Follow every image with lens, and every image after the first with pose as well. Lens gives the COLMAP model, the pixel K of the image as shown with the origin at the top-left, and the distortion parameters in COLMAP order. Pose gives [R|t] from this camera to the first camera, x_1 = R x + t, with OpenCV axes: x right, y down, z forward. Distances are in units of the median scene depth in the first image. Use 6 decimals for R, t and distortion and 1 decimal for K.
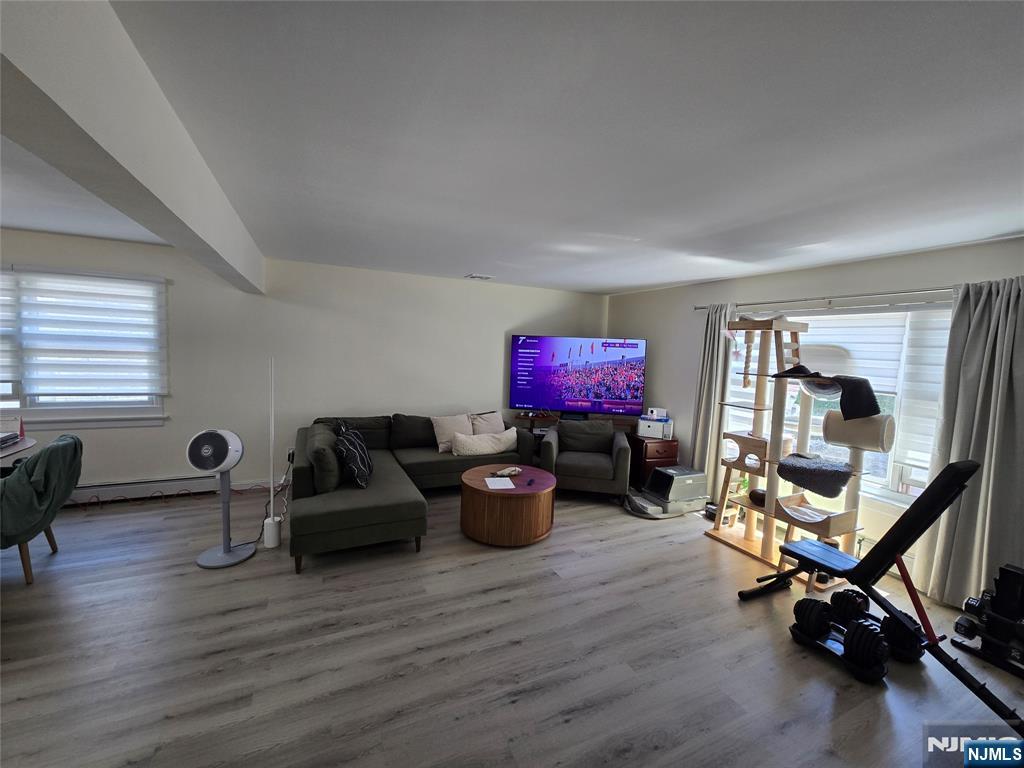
lens RADIAL K [[420.7, 0, 516.9], [0, 420.7, 383.9], [0, 0, 1]] dist [-0.000303, -0.000017]
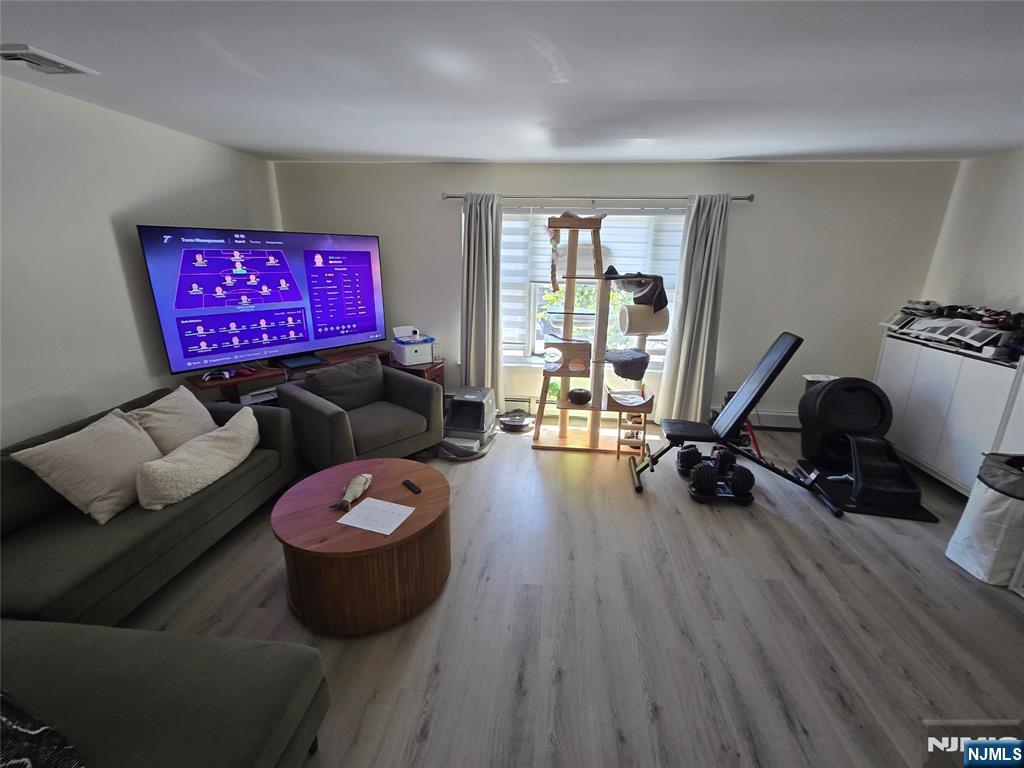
lens RADIAL K [[420.7, 0, 516.9], [0, 420.7, 383.9], [0, 0, 1]] dist [-0.000303, -0.000017]
pose [[0.528018, -0.279865, 0.801793, -0.334080], [0.077851, 0.956114, 0.282462, -0.069555], [-0.845657, -0.086725, 0.526634, 0.560997]]
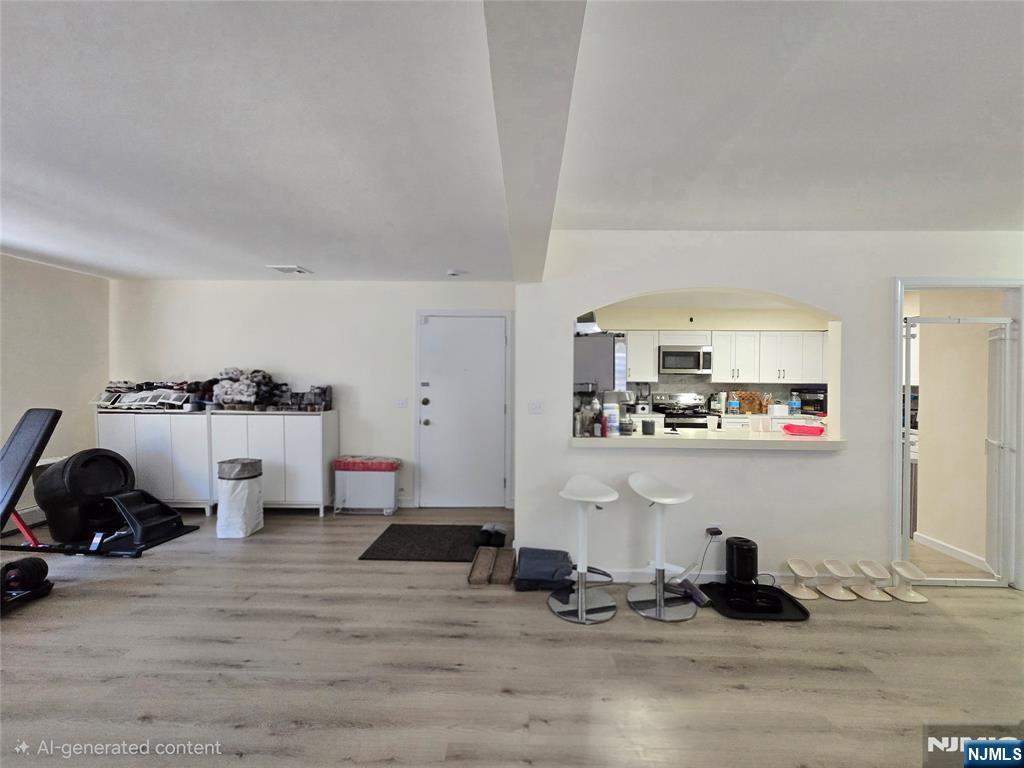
lens RADIAL K [[420.7, 0, 516.9], [0, 420.7, 383.9], [0, 0, 1]] dist [-0.000303, -0.000017]
pose [[-0.887342, -0.050669, 0.458319, -0.568852], [-0.001066, 0.994167, 0.107846, -0.031703], [-0.461110, 0.095208, -0.882221, 0.829447]]
